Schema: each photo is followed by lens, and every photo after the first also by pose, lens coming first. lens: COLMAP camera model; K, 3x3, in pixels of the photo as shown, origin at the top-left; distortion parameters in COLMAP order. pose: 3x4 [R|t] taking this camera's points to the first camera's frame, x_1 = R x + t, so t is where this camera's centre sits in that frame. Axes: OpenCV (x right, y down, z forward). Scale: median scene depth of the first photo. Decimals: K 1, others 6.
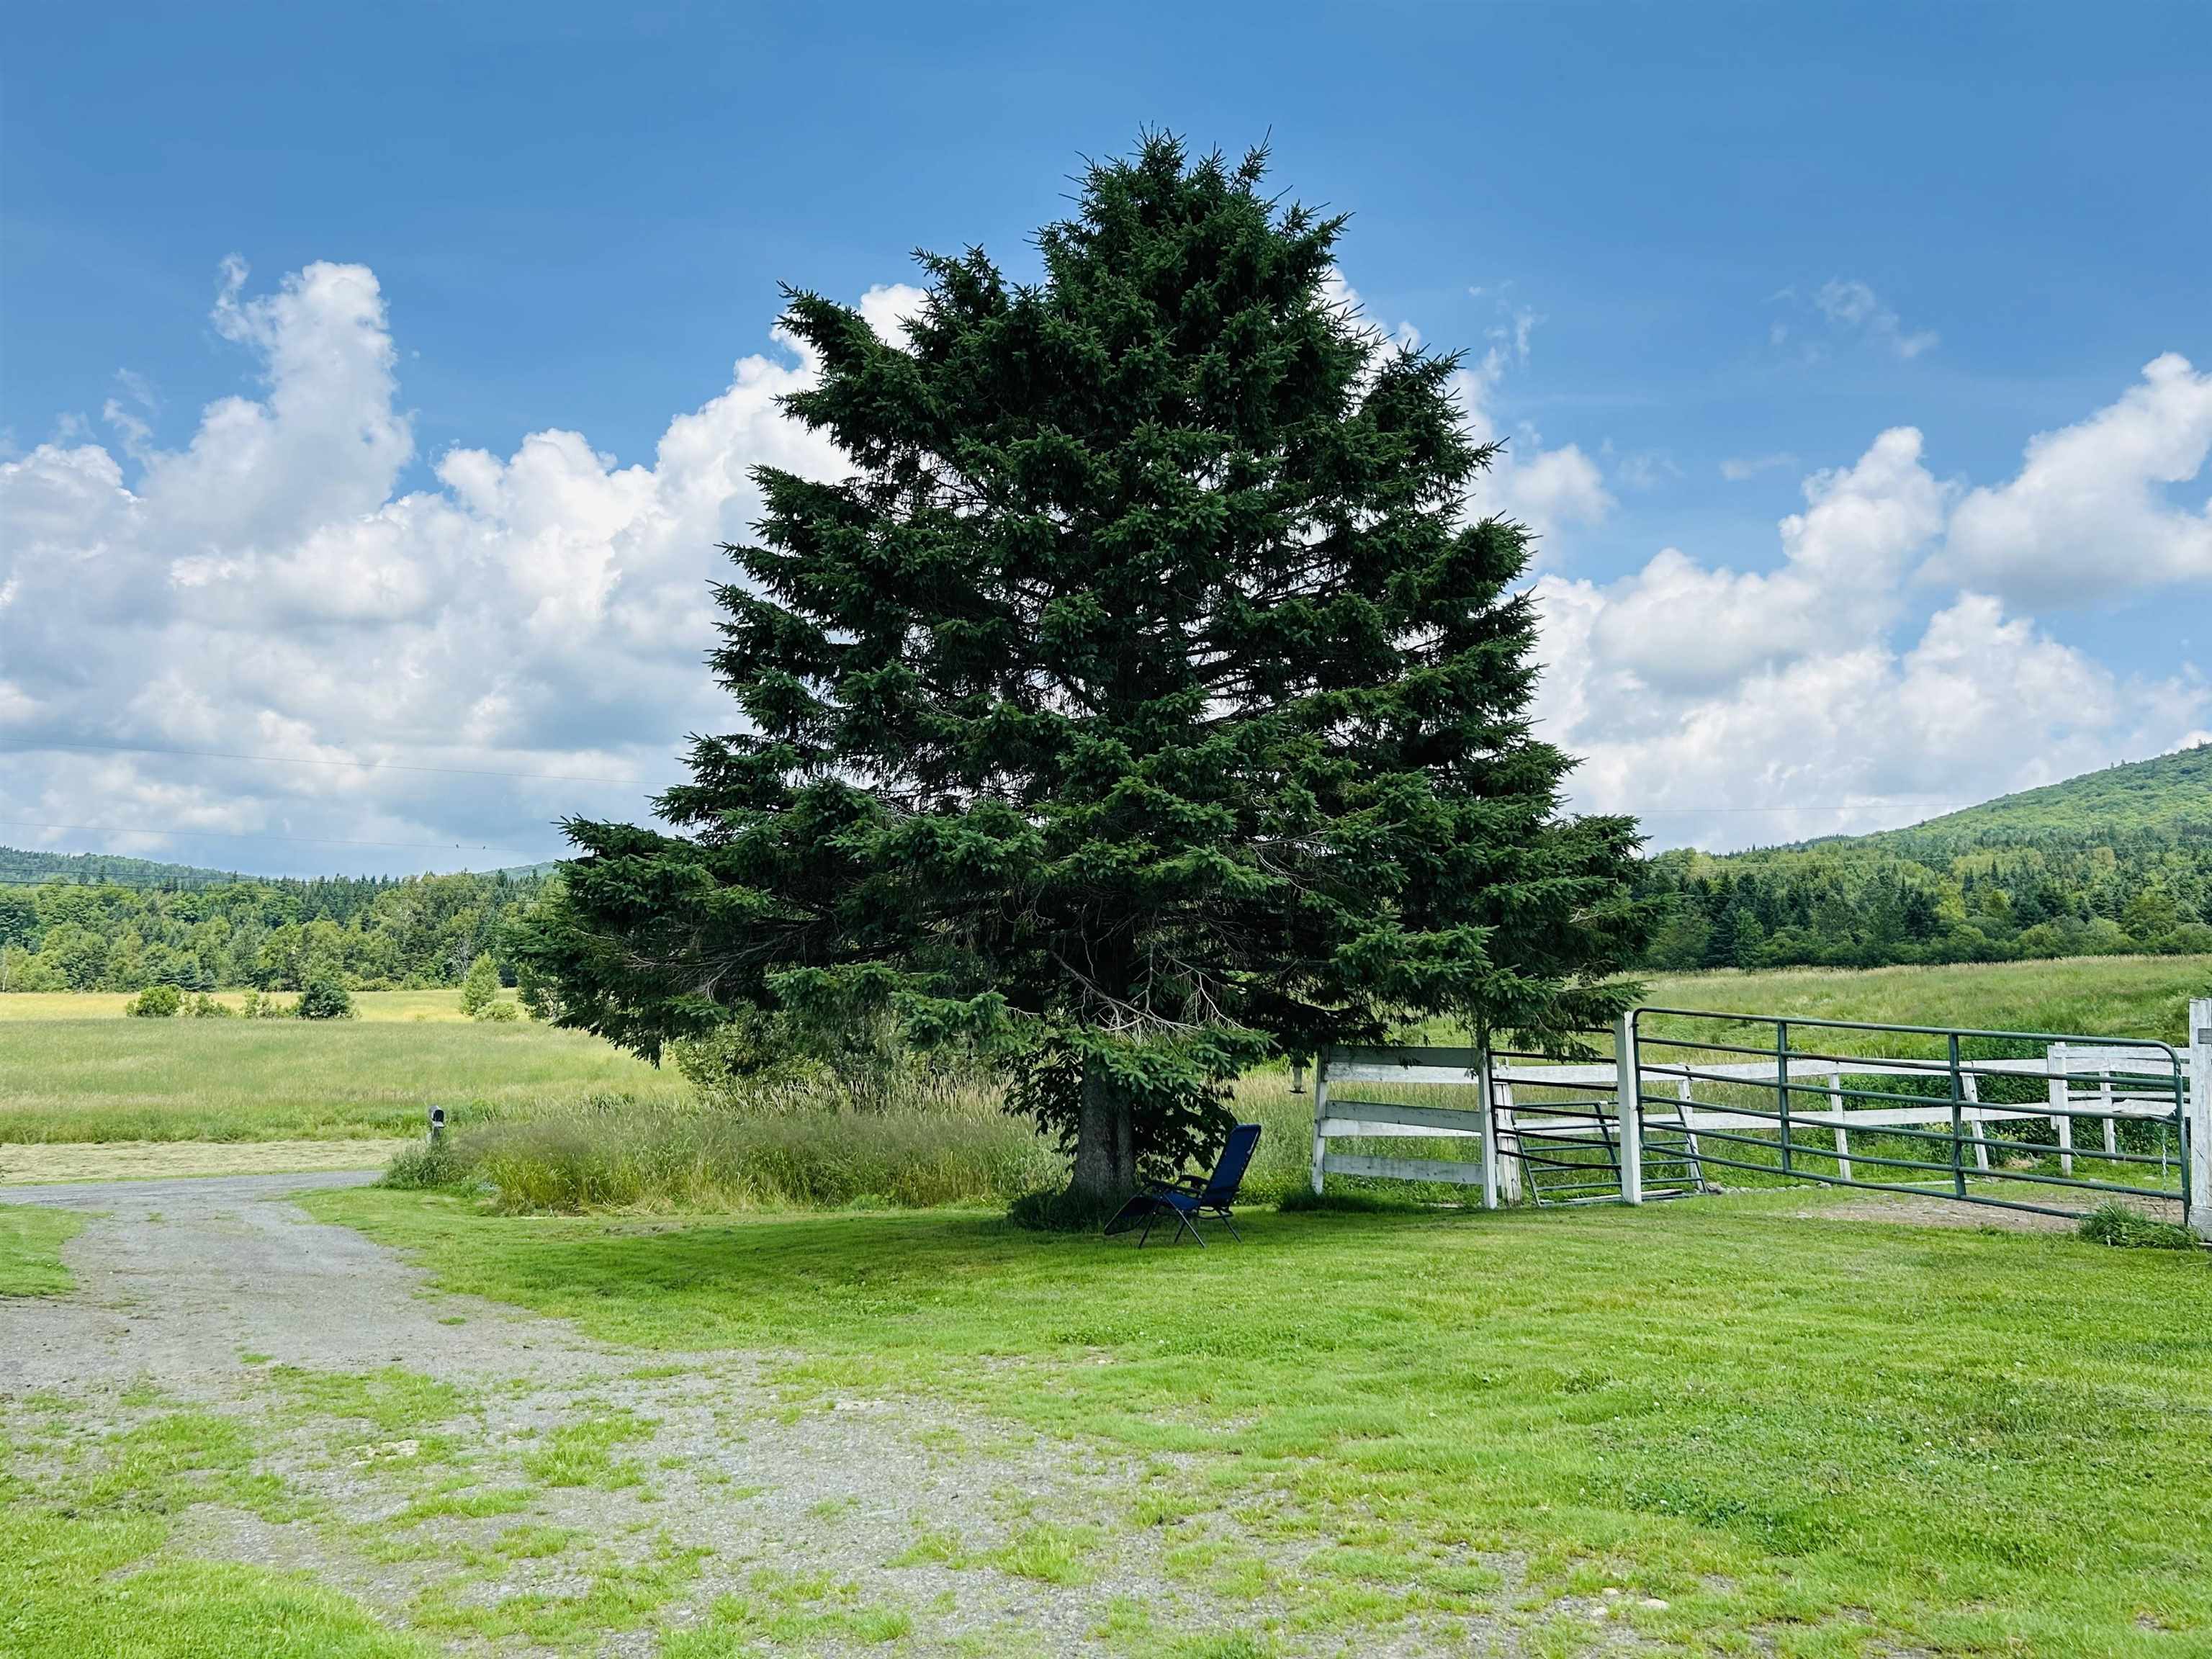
lens RADIAL K [[1892.0, 0, 1110.9], [0, 1892.0, 833.0], [0, 0, 1]] dist [0.055688, -0.002563]
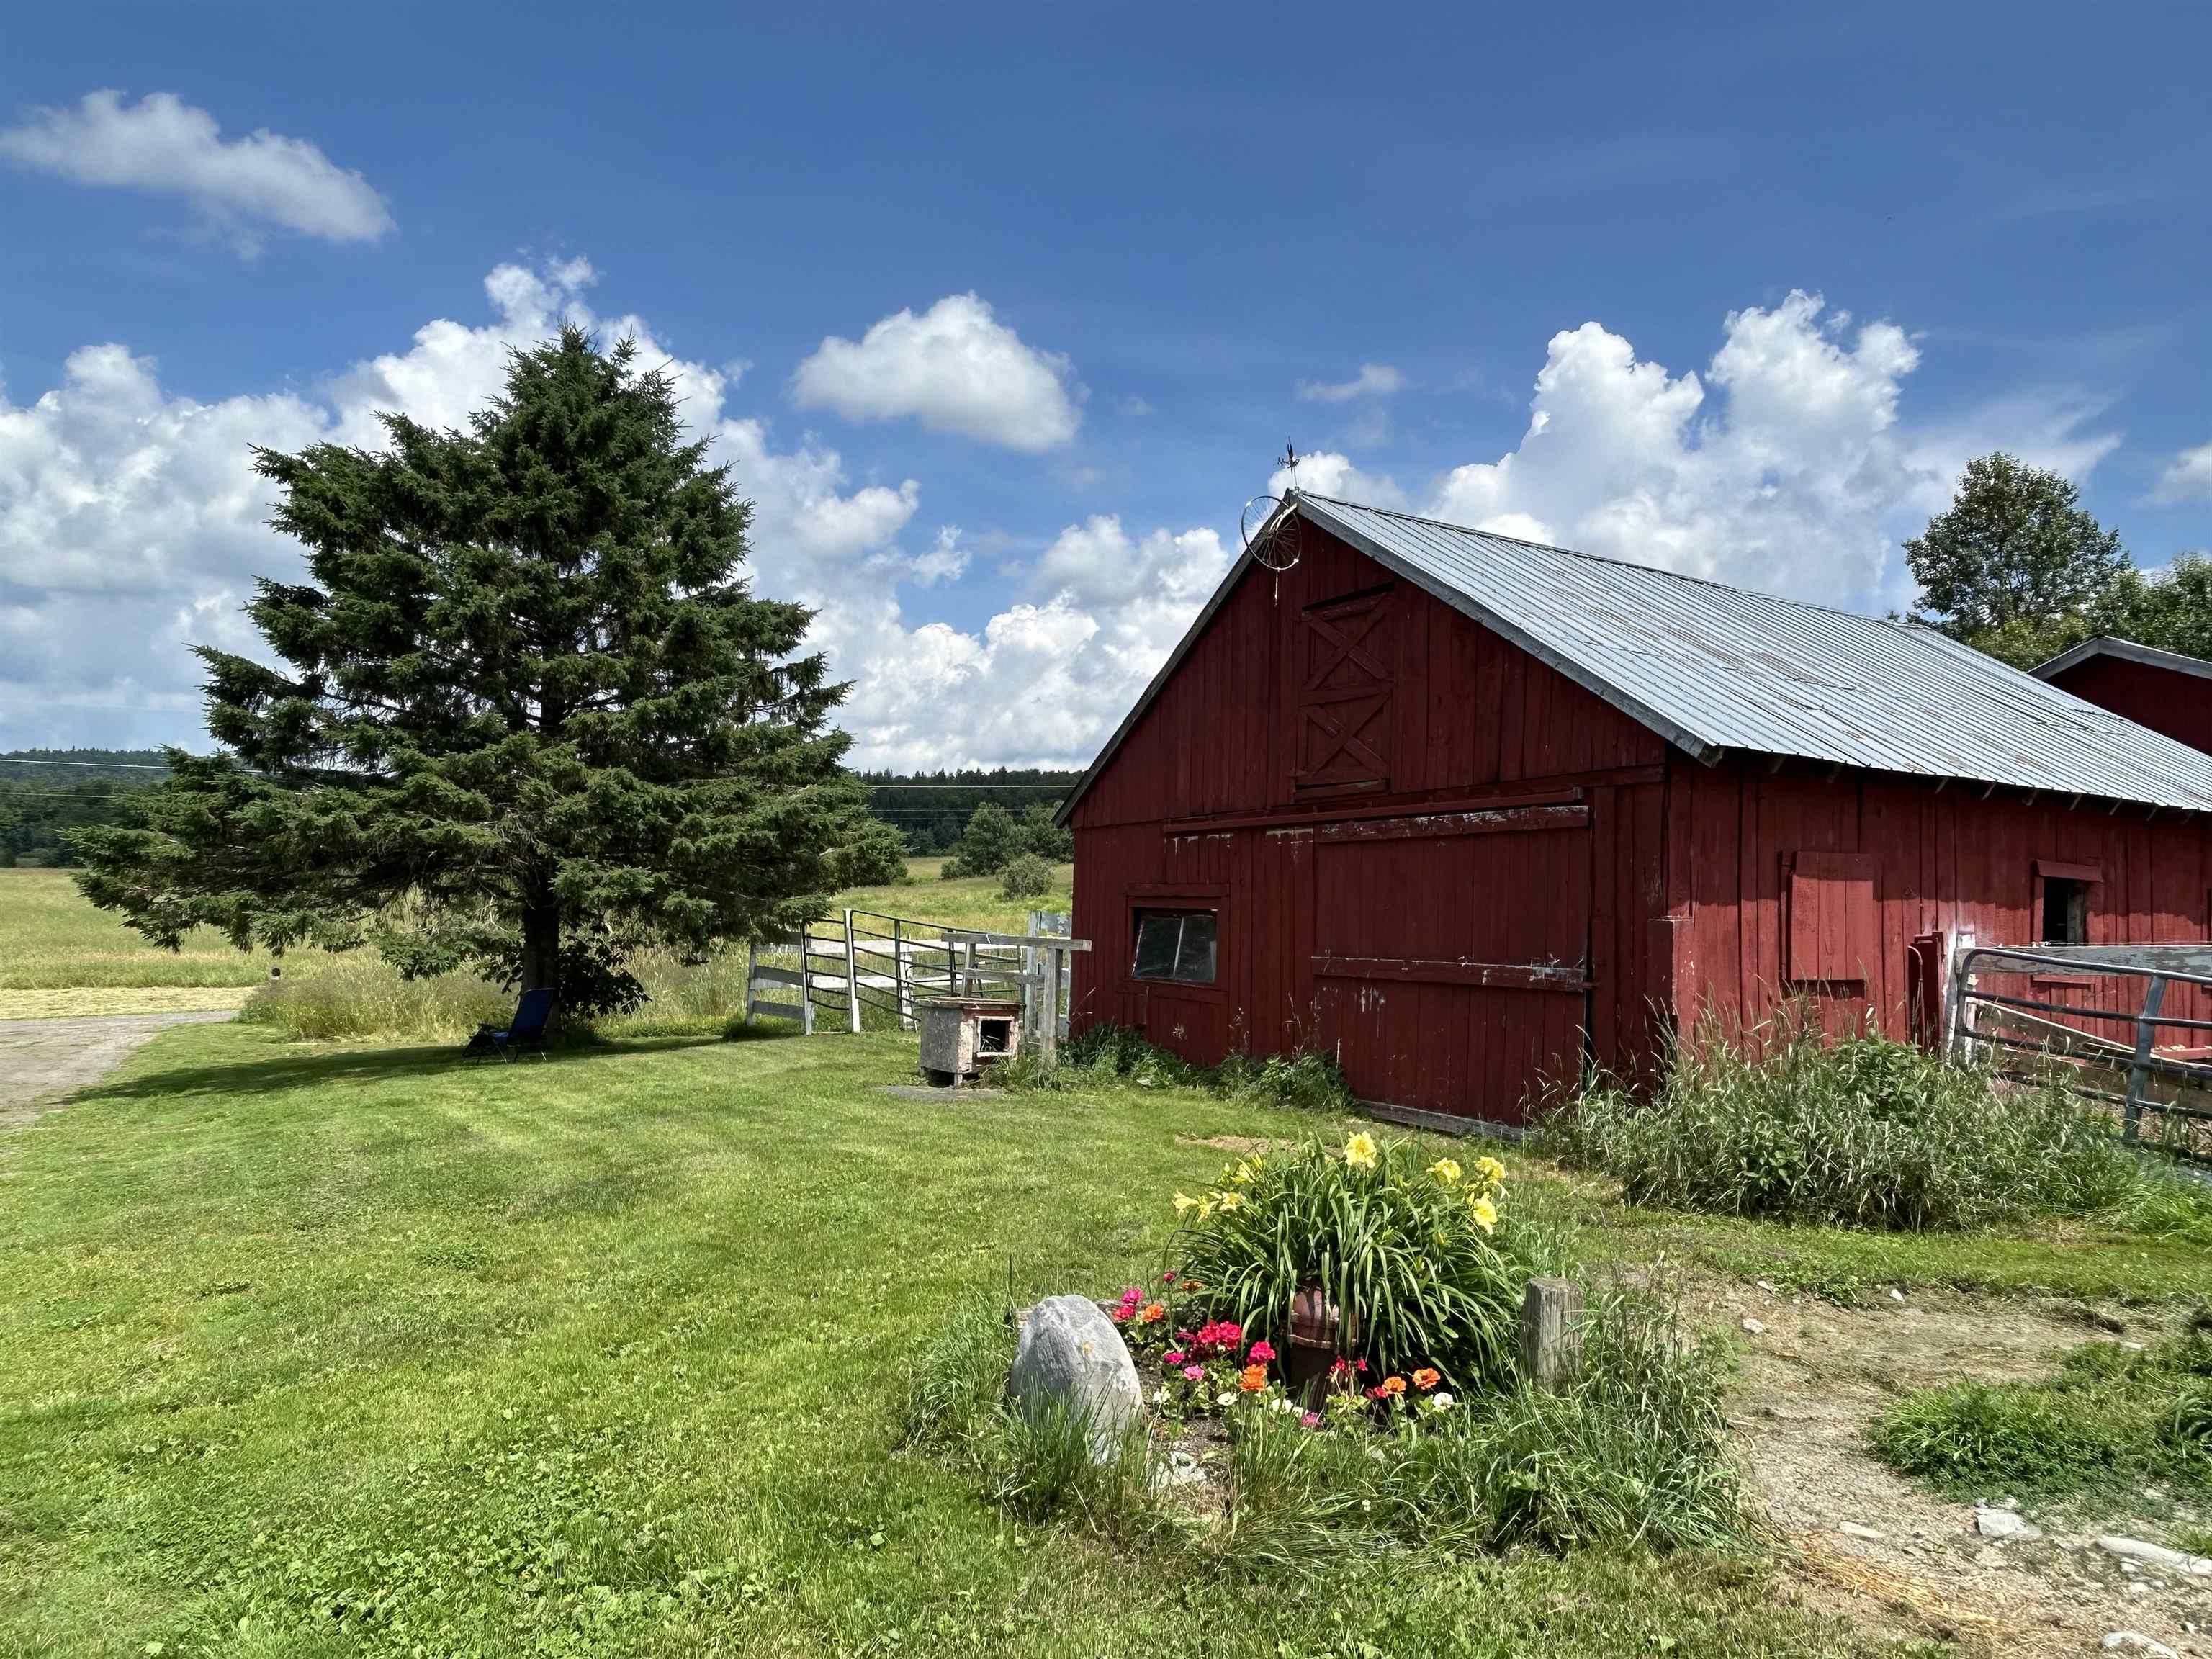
lens RADIAL K [[1445.0, 0, 1104.2], [0, 1445.0, 840.9], [0, 0, 1]] dist [0.006097, 0.009345]
pose [[0.999696, -0.005794, 0.023963, 0.442433], [0.004145, 0.997656, 0.068309, -0.042598], [-0.024302, -0.068189, 0.997376, -0.182450]]
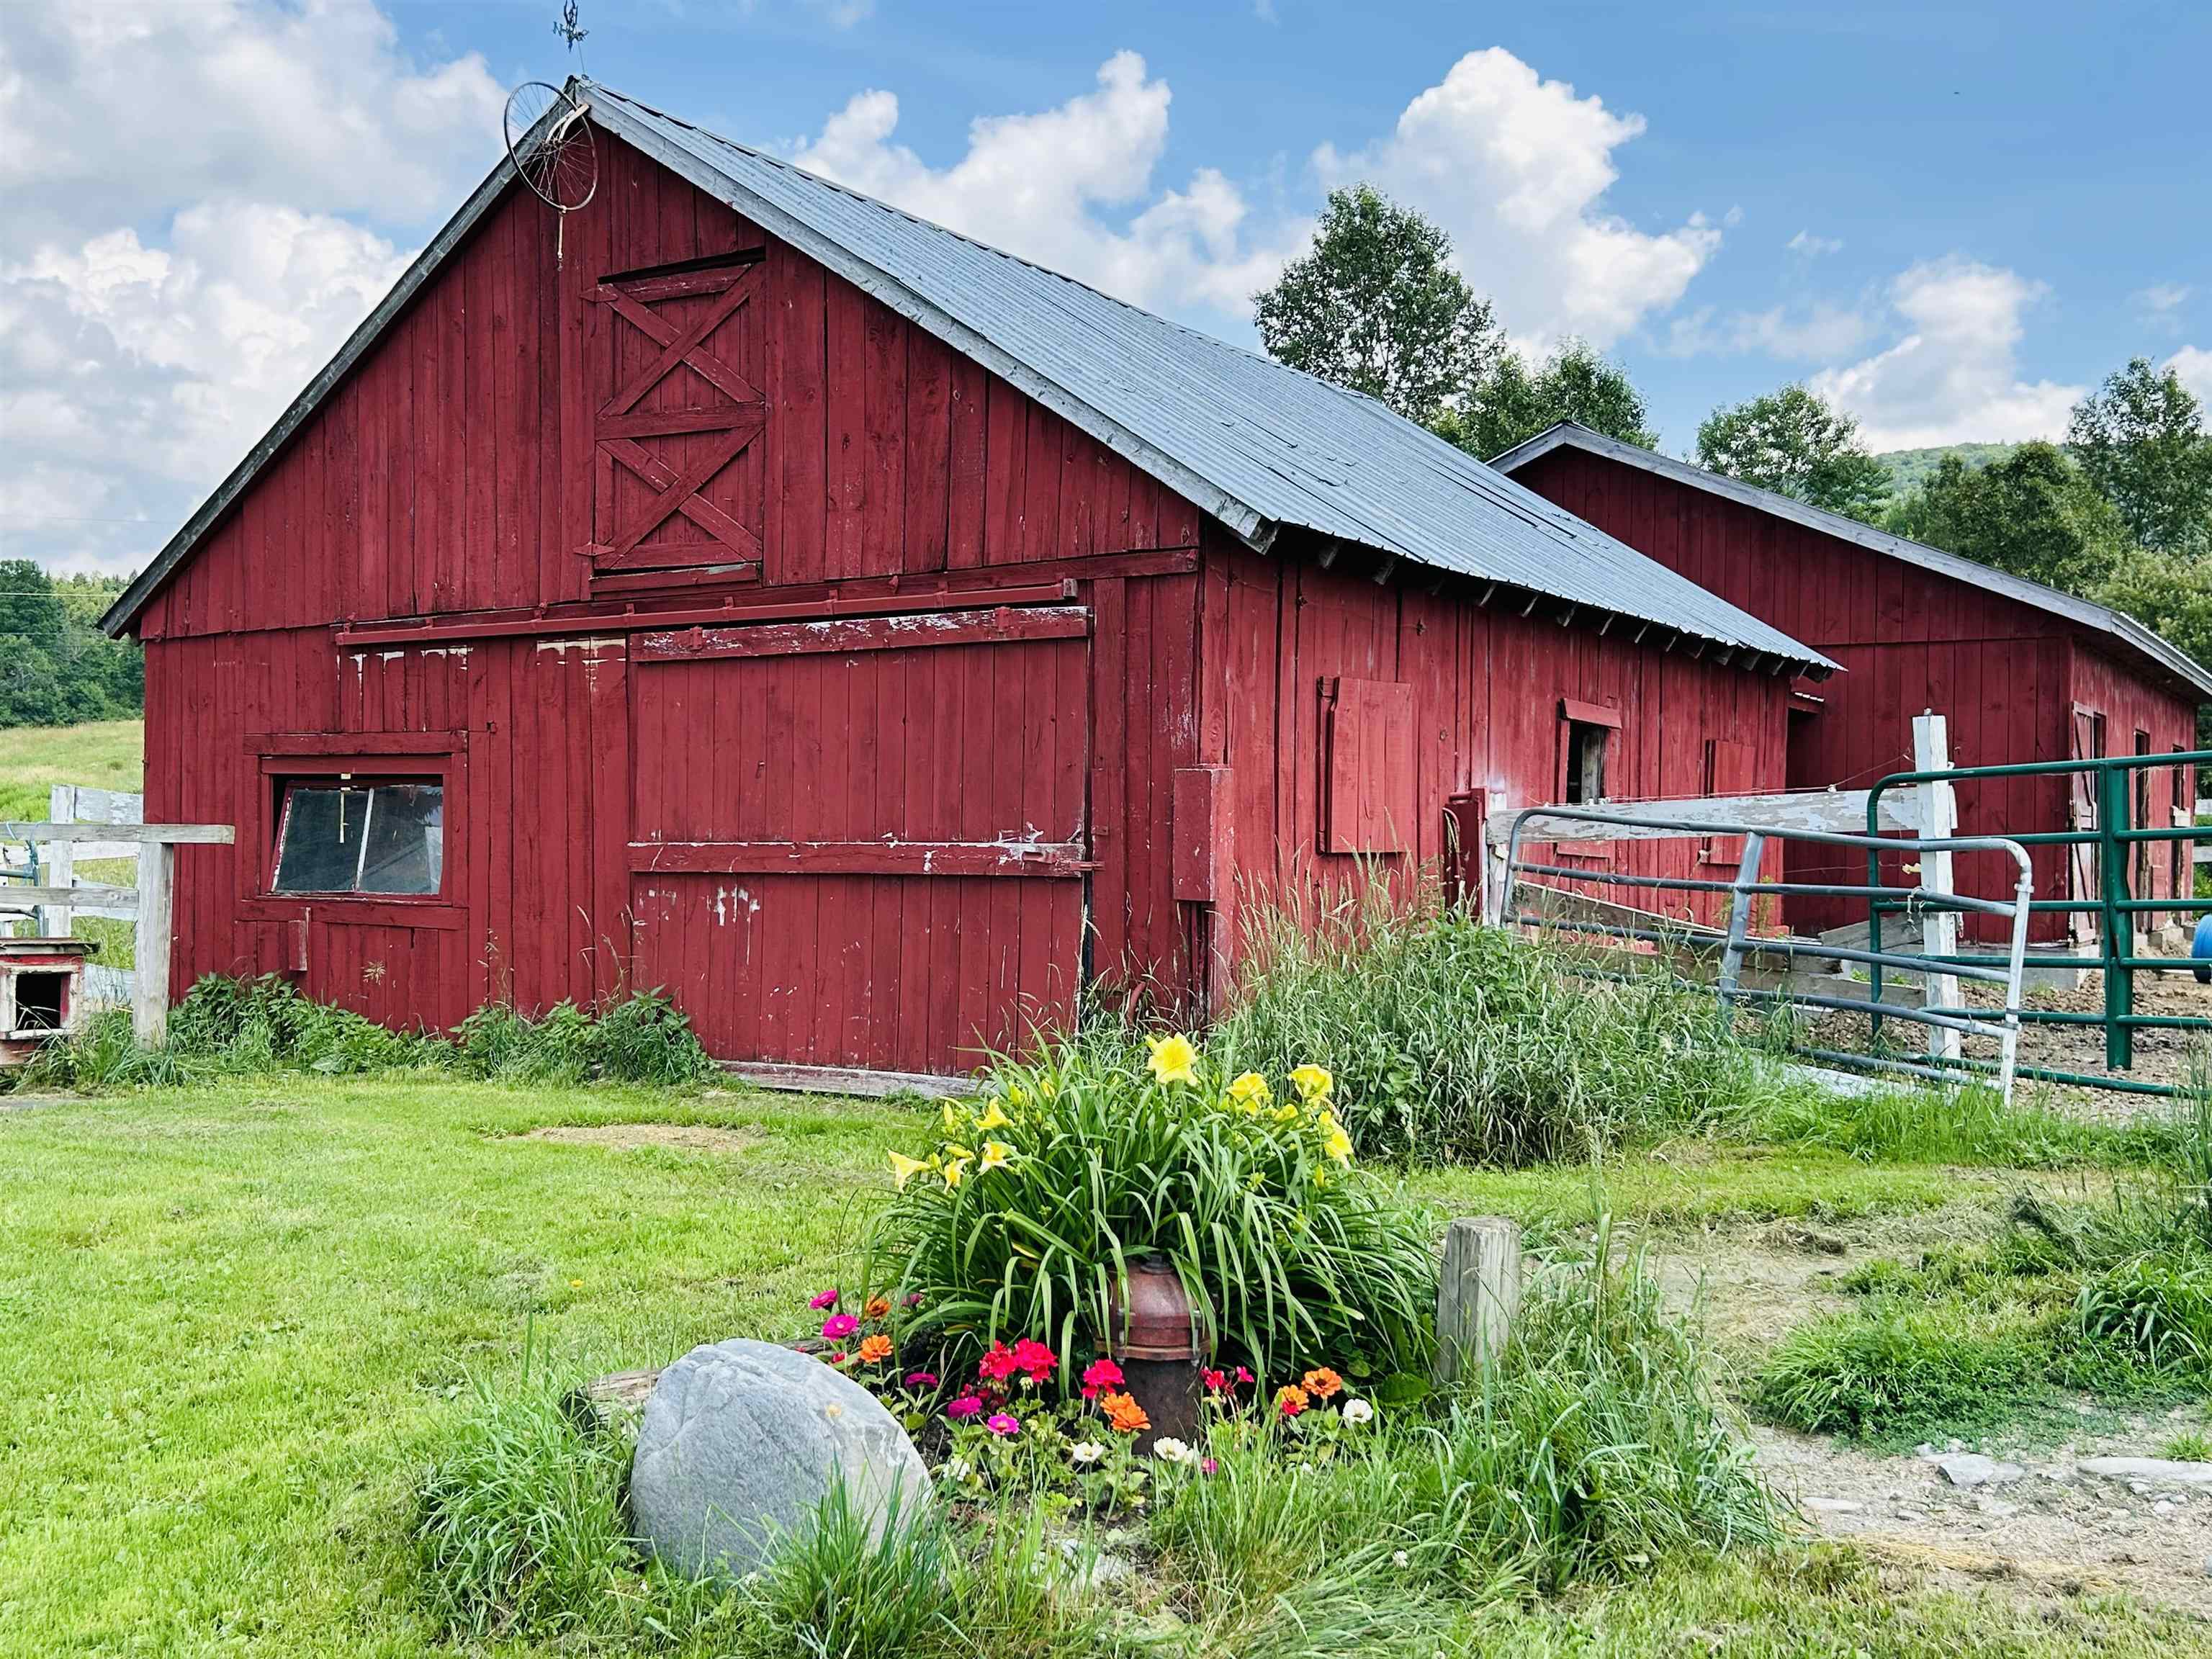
lens RADIAL K [[2199.8, 0, 1100.1], [0, 2199.8, 863.7], [0, 0, 1]] dist [0.065506, 0.000000]
pose [[0.881452, -0.031216, 0.471241, 0.370503], [-0.035526, 0.990603, 0.132071, -0.026805], [-0.470935, -0.133156, 0.872061, -0.147320]]
